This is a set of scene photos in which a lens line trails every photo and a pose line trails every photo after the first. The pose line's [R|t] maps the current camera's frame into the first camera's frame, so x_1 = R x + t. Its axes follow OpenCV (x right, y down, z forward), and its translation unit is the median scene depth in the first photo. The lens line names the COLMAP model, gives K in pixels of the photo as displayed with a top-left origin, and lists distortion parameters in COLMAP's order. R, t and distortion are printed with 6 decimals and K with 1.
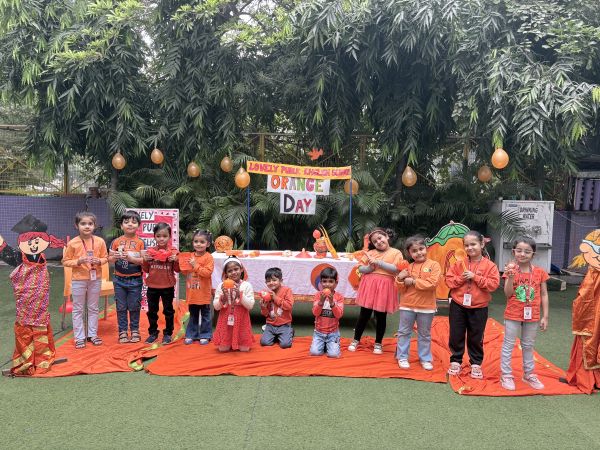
lens RADIAL K [[462.9, 0, 301.2], [0, 462.9, 229.3], [0, 0, 1]] dist [0.008806, -0.003333]
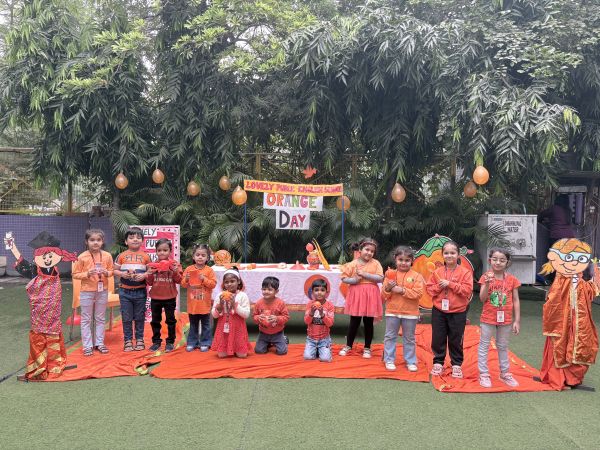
lens RADIAL K [[463.0, 0, 302.5], [0, 463.0, 229.0], [0, 0, 1]] dist [0.007086, 0.001236]
pose [[0.999918, -0.010964, 0.006544, 0.008009], [0.011206, 0.999210, -0.038124, 0.006187], [-0.006121, 0.038194, 0.999252, -0.050181]]
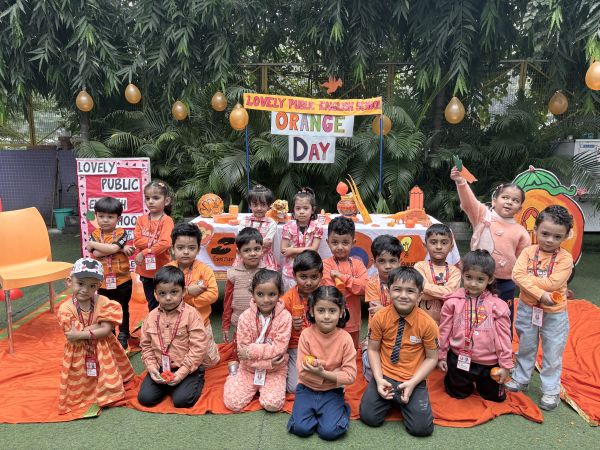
lens RADIAL K [[462.0, 0, 297.4], [0, 462.0, 222.7], [0, 0, 1]] dist [0.007014, -0.006516]
pose [[0.999348, -0.017609, -0.031509, -0.008967], [0.020252, 0.996122, 0.085624, 0.000092], [0.029879, -0.086207, 0.995829, 0.225813]]
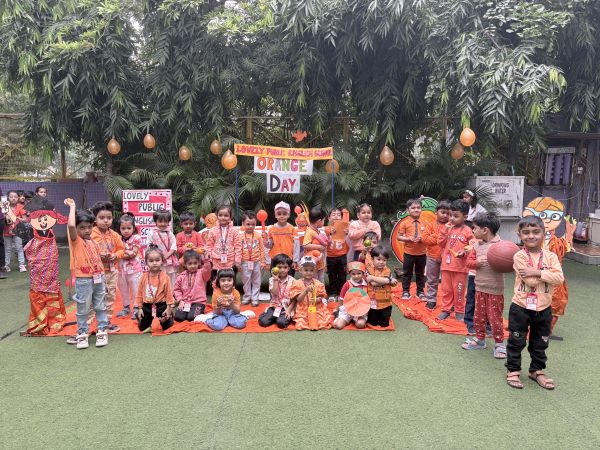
lens RADIAL K [[463.2, 0, 301.4], [0, 463.2, 231.5], [0, 0, 1]] dist [0.012731, -0.012416]
pose [[0.999751, -0.020913, 0.007804, 0.023901], [0.020571, 0.998926, 0.041516, 0.012472], [-0.008664, -0.041345, 0.999107, -0.074216]]
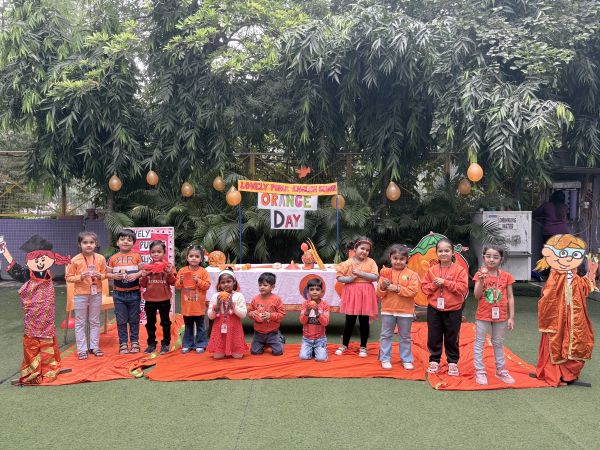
lens RADIAL K [[462.9, 0, 301.2], [0, 462.9, 229.3], [0, 0, 1]] dist [0.008806, -0.003333]
pose [[0.999614, -0.025195, 0.011736, 0.011065], [0.025607, 0.999008, -0.036422, 0.006066], [-0.010807, 0.036708, 0.999268, -0.047942]]
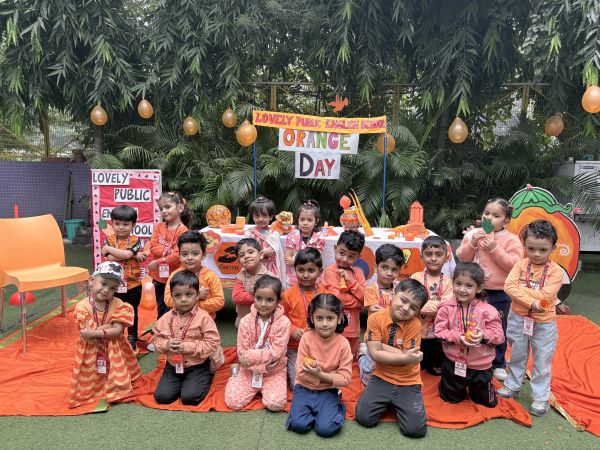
lens RADIAL K [[462.2, 0, 299.9], [0, 462.2, 227.2], [0, 0, 1]] dist [0.006899, -0.002651]
pose [[0.999185, 0.001104, -0.040343, -0.005381], [0.001151, 0.998440, 0.055820, 0.006388], [0.040341, -0.055821, 0.997625, 0.204228]]
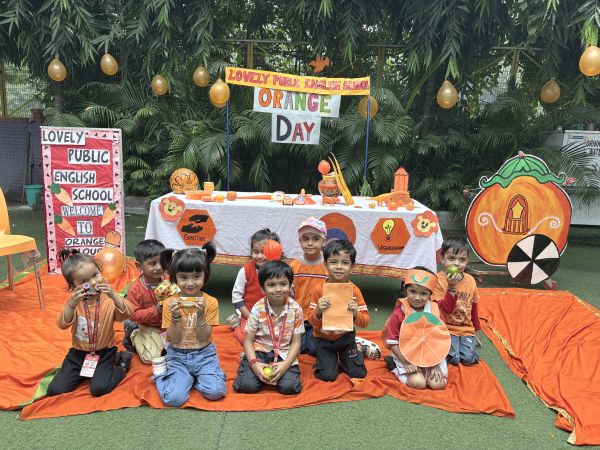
lens RADIAL K [[462.1, 0, 300.3], [0, 462.1, 225.4], [0, 0, 1]] dist [0.007143, -0.003193]
pose [[0.999903, 0.013489, 0.003543, -0.000406], [-0.013806, 0.993374, 0.114093, 0.013014], [-0.001981, -0.114130, 0.993464, 0.252205]]
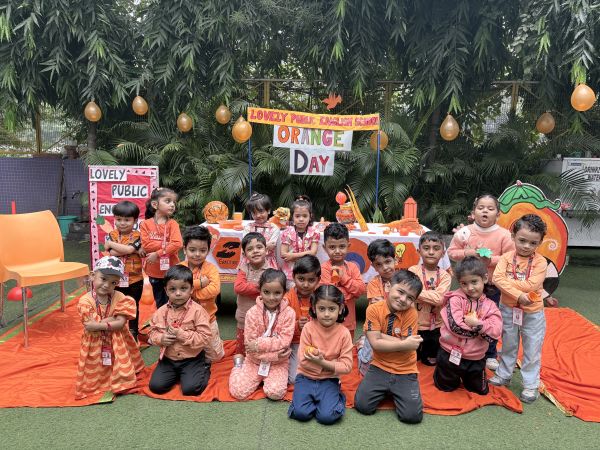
lens RADIAL K [[462.5, 0, 298.9], [0, 462.5, 227.6], [0, 0, 1]] dist [0.006670, -0.000515]
pose [[0.999802, -0.000487, -0.019876, -0.013616], [0.001766, 0.997922, 0.064402, 0.006829], [0.019803, -0.064425, 0.997726, 0.192761]]
